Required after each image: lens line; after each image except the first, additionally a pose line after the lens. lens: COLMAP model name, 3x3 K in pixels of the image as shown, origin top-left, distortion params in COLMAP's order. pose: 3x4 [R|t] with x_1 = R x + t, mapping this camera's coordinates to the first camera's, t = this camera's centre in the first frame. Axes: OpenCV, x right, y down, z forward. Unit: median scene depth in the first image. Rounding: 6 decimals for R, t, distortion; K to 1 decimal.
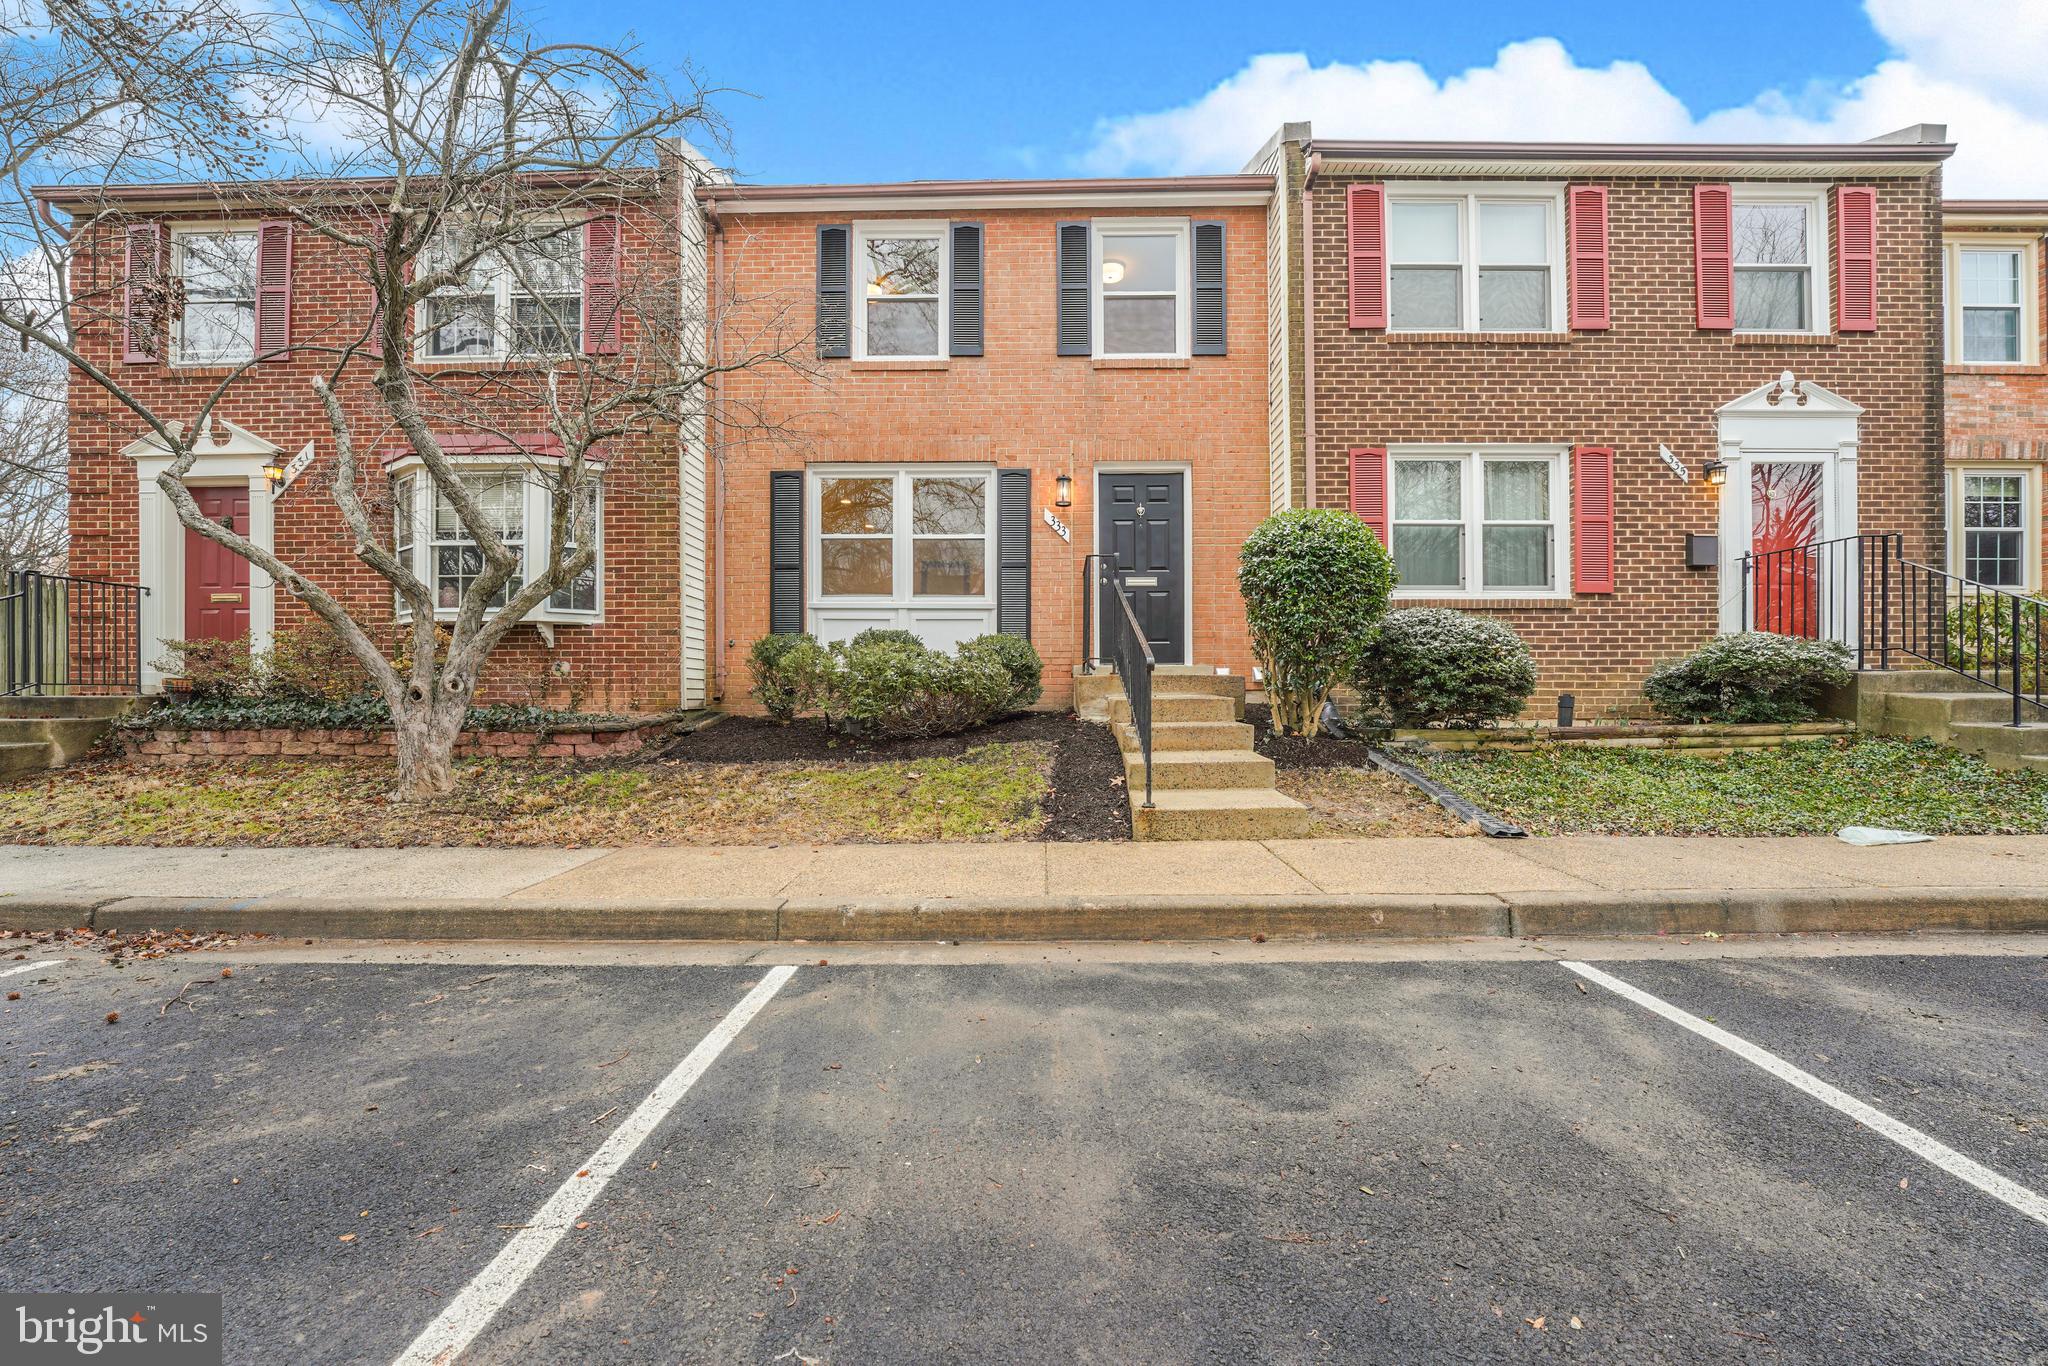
lens RADIAL K [[829.5, 0, 1020.2], [0, 829.5, 699.5], [0, 0, 1]] dist [-0.017151, 0.002809]
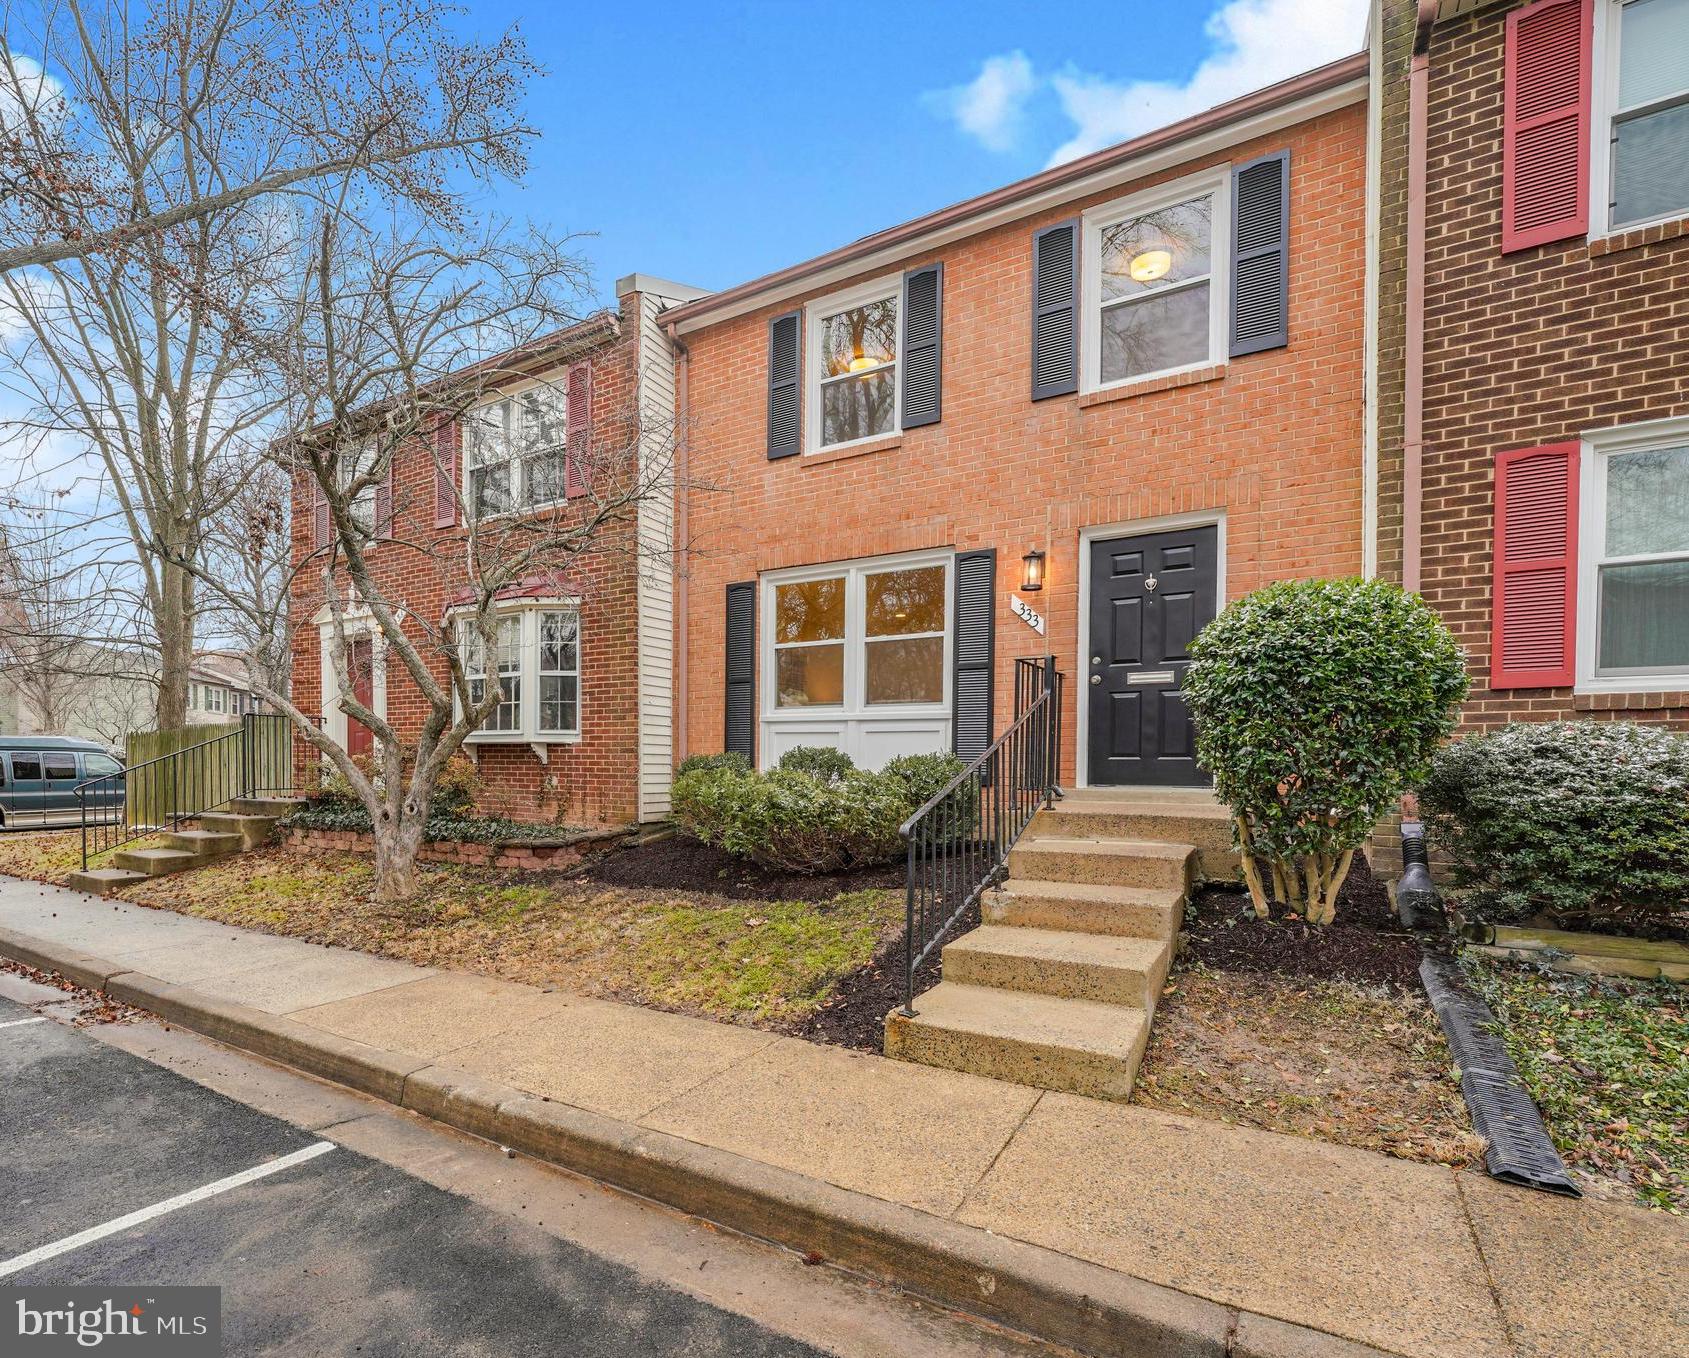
lens RADIAL K [[862.3, 0, 774.8], [0, 862.3, 771.9], [0, 0, 1]] dist [-0.006114, 0.002563]
pose [[0.832355, 0.023258, -0.553755, 0.347601], [-0.013617, 0.999676, 0.021519, -0.080220], [0.554076, -0.010371, 0.832402, 0.183320]]
